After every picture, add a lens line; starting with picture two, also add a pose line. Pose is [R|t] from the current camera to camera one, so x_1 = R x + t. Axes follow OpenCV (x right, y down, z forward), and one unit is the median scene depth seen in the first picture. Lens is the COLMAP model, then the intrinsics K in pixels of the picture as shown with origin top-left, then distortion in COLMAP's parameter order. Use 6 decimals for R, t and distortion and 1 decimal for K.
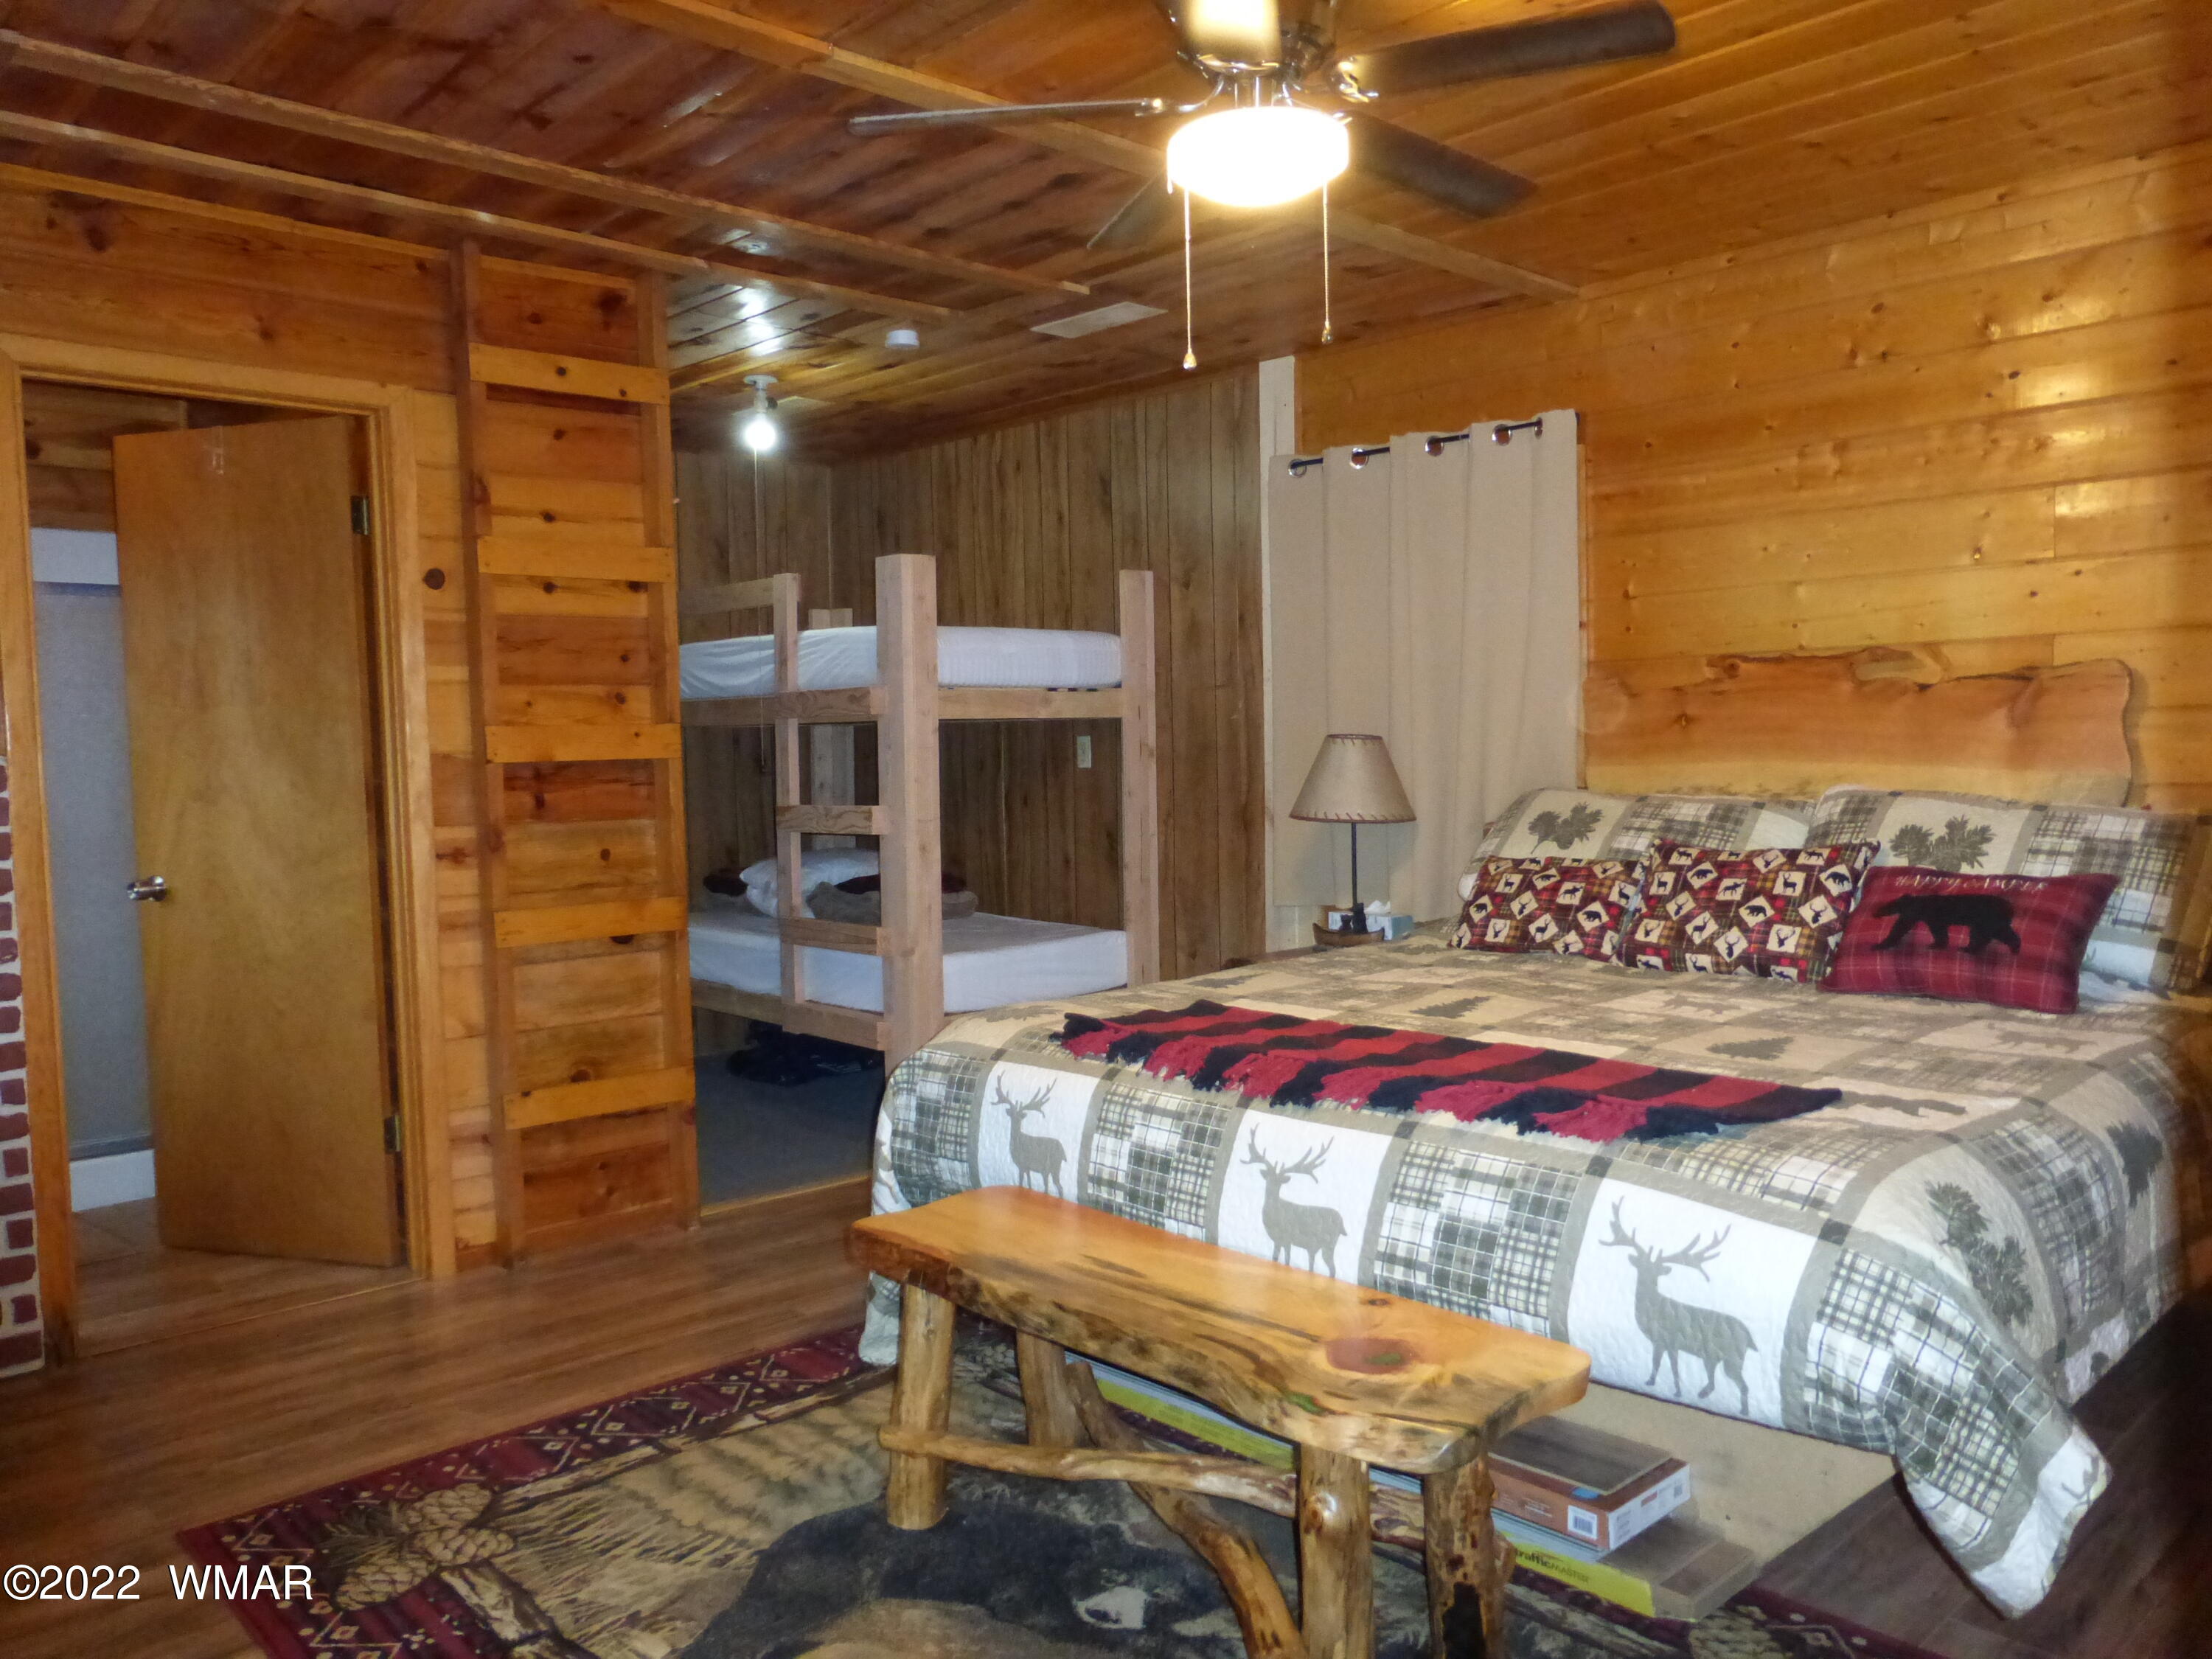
lens RADIAL K [[1636.8, 0, 1106.0], [0, 1636.8, 829.5], [0, 0, 1]] dist [-0.074373, 0.100736]
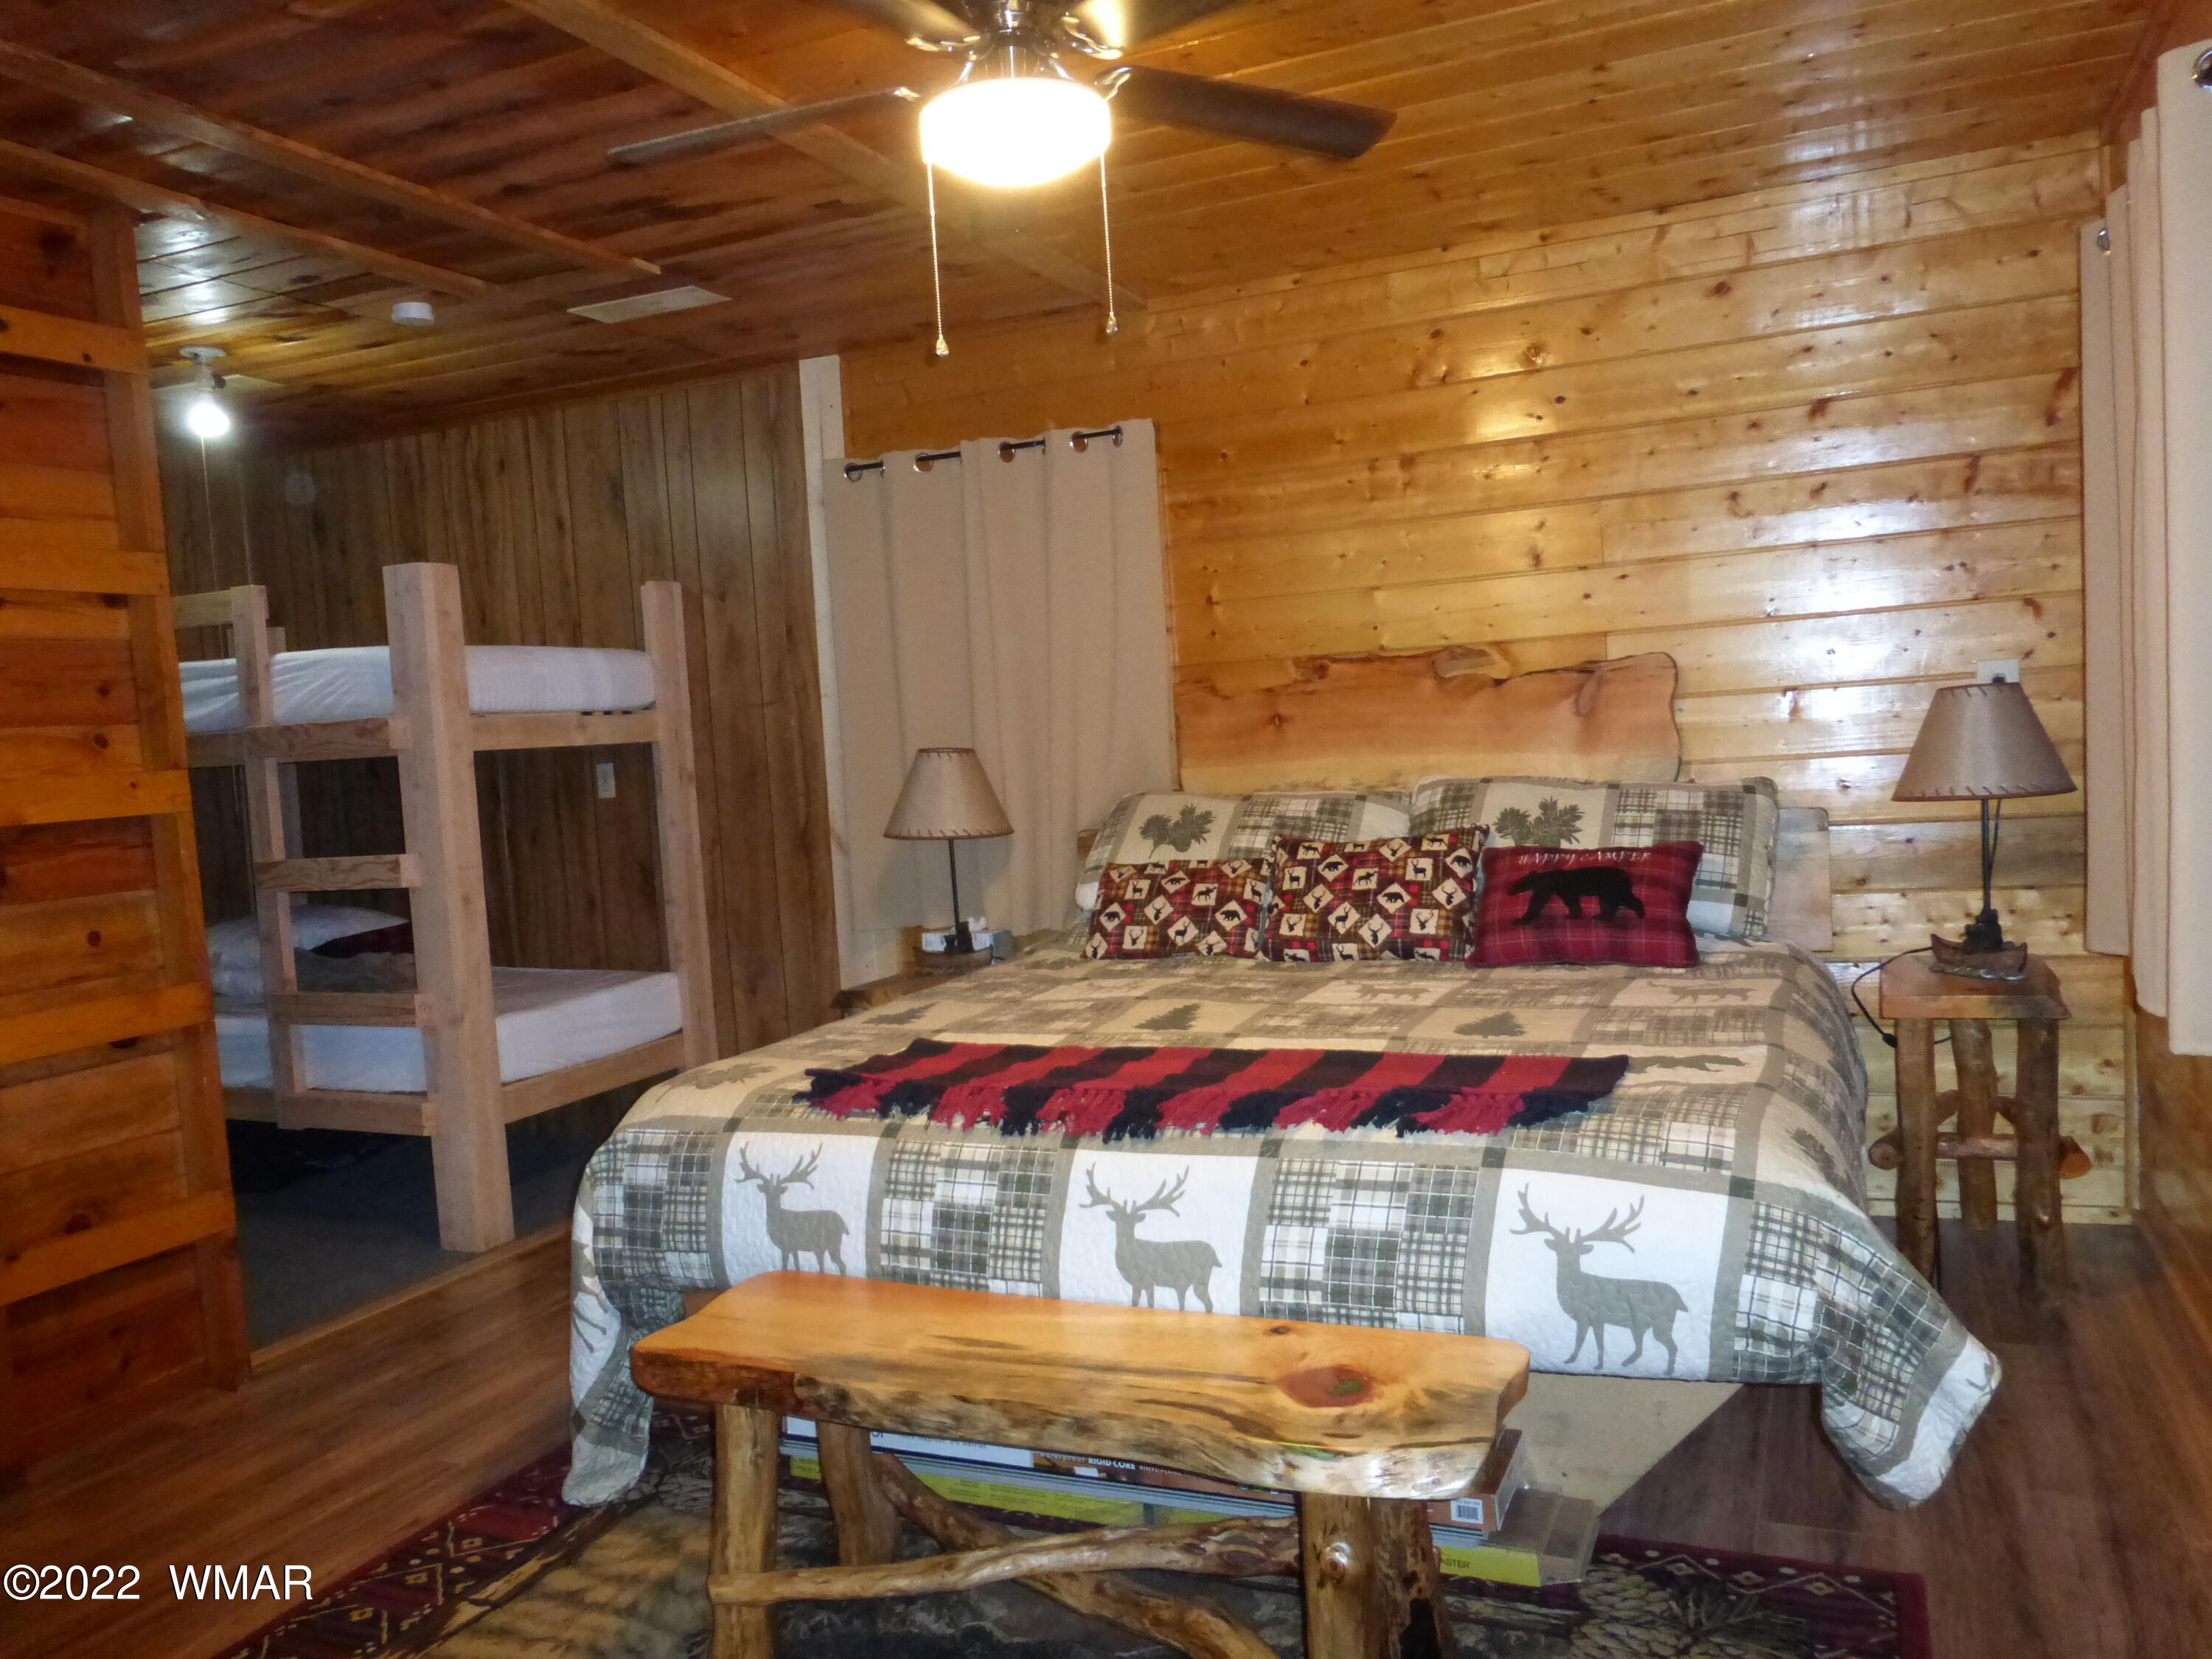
lens RADIAL K [[1636.8, 0, 1106.0], [0, 1636.8, 829.5], [0, 0, 1]] dist [-0.074373, 0.100736]
pose [[0.917775, -0.060268, 0.392501, -0.188921], [0.063911, 0.997948, 0.003792, -0.010165], [-0.391925, 0.021605, 0.919744, 0.096909]]
